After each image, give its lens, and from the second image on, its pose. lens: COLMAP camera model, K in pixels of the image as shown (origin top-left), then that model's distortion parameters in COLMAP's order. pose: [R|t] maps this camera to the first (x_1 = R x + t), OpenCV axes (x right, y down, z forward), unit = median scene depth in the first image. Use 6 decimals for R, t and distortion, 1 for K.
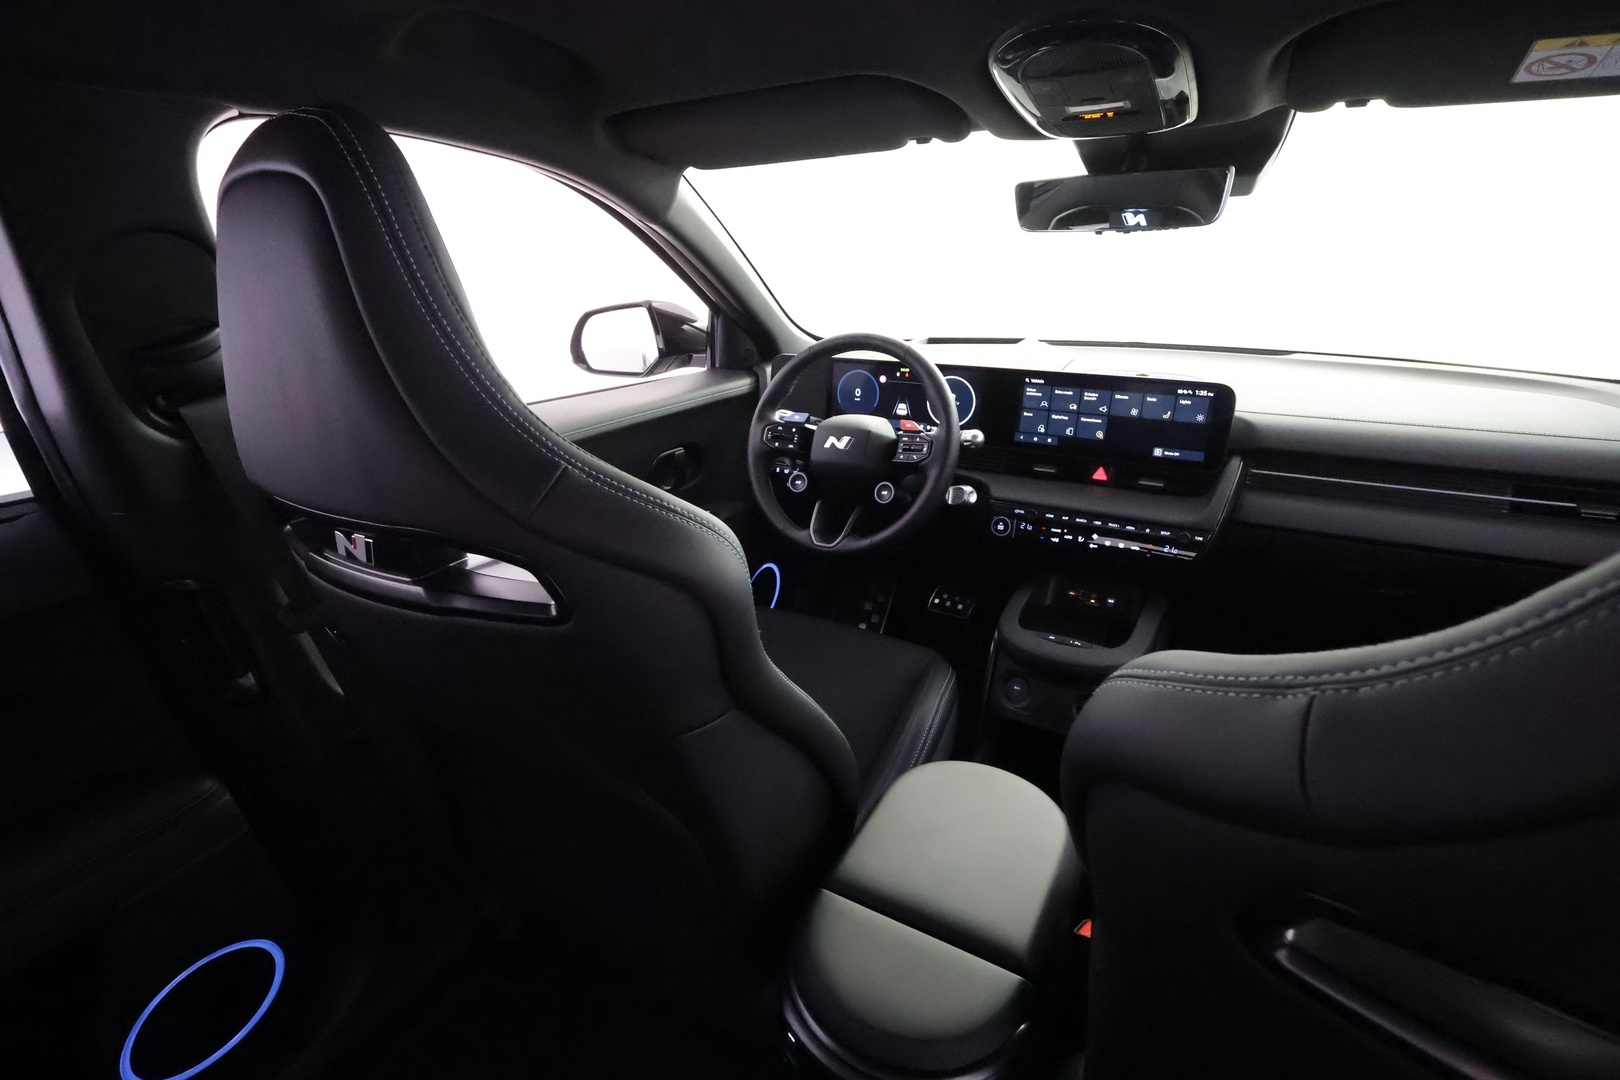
lens RADIAL K [[760.7, 0, 811.7], [0, 760.7, 544.5], [0, 0, 1]] dist [0.004932, 0.002458]
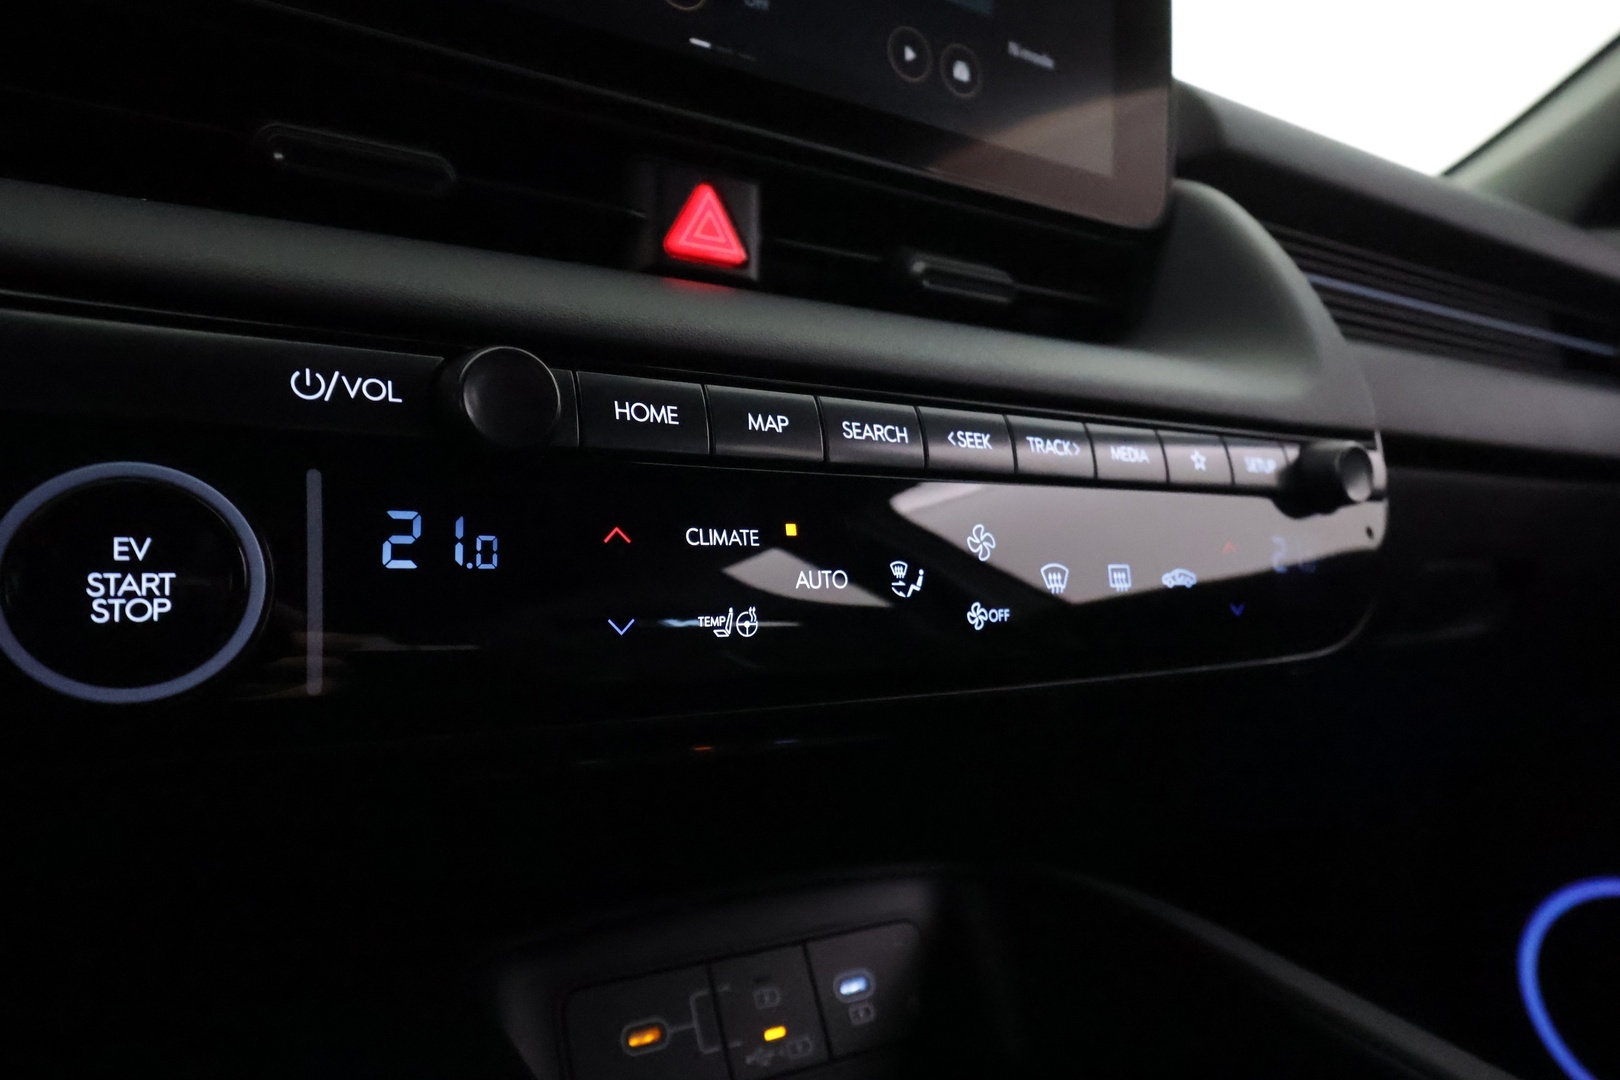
lens RADIAL K [[1069.8, 0, 810.0], [0, 1069.8, 540.0], [0, 0, 1]] dist [0.000903, 0.000420]
pose [[0.463853, -0.030073, 0.885402, 0.187230], [0.254924, 0.961684, -0.100888, 0.000285], [-0.848442, 0.272507, 0.453746, 0.903829]]
